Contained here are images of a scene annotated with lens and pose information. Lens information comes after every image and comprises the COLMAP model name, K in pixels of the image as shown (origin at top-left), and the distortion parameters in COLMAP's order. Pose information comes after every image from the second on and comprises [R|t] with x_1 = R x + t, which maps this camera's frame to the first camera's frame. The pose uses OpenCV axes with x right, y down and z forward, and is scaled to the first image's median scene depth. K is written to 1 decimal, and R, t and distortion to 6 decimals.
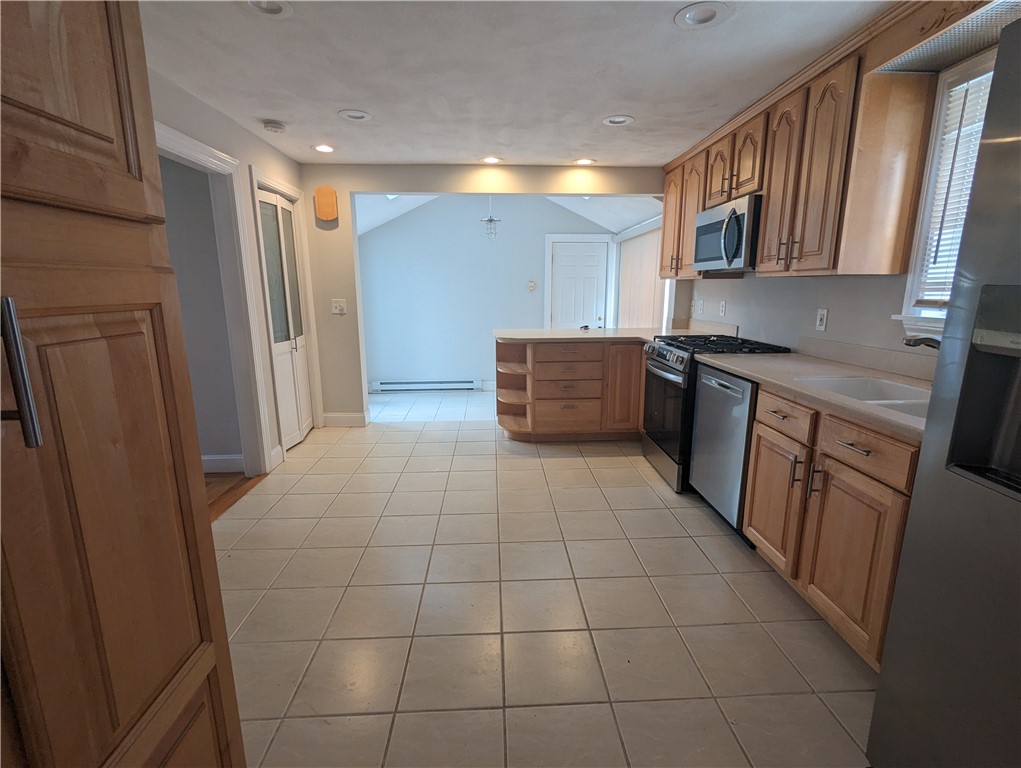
lens RADIAL K [[484.6, 0, 515.0], [0, 484.6, 385.0], [0, 0, 1]] dist [0.011892, -0.000580]
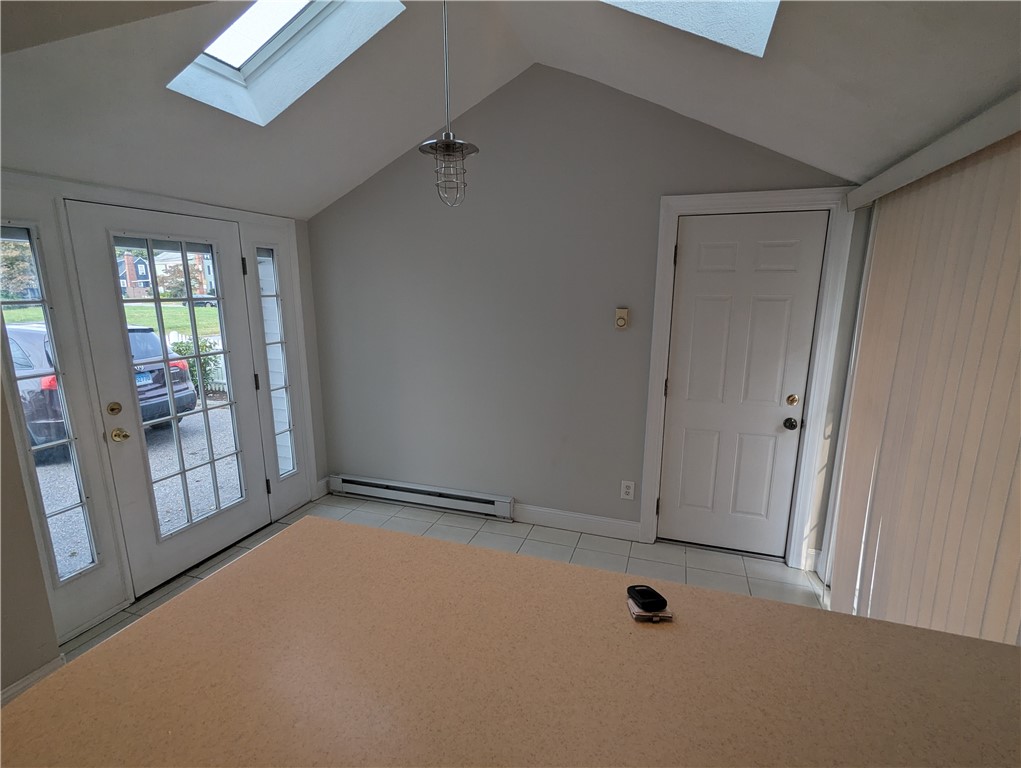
lens RADIAL K [[484.6, 0, 519.5], [0, 484.6, 385.0], [0, 0, 1]] dist [0.011892, -0.000580]
pose [[0.927922, 0.075335, -0.365084, 0.113365], [-0.076476, 0.997007, 0.011356, -0.137287], [0.364847, 0.017383, 0.930905, 0.543746]]
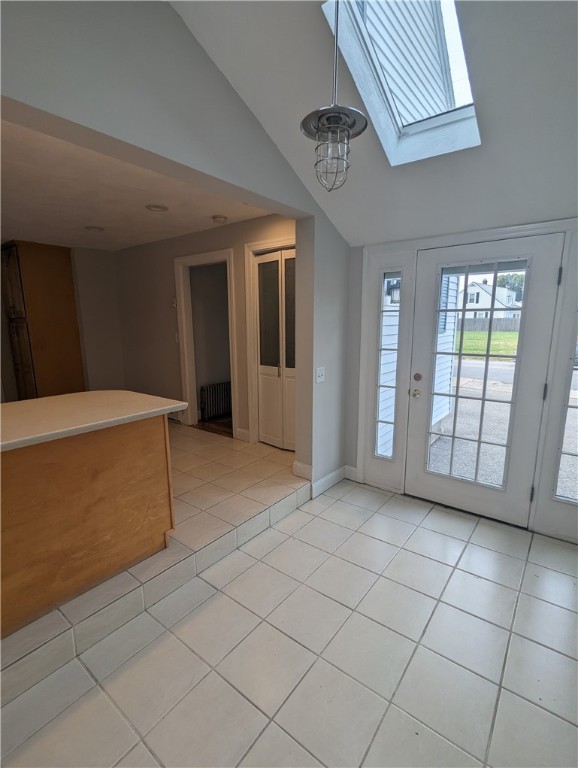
lens RADIAL K [[364.5, 0, 286.9], [0, 364.5, 386.0], [0, 0, 1]] dist [0.011892, -0.000580]
pose [[-0.651928, 0.137748, -0.745664, 0.136898], [-0.146240, 0.942061, 0.301885, -0.192984], [0.744045, 0.305854, -0.594012, 0.921336]]
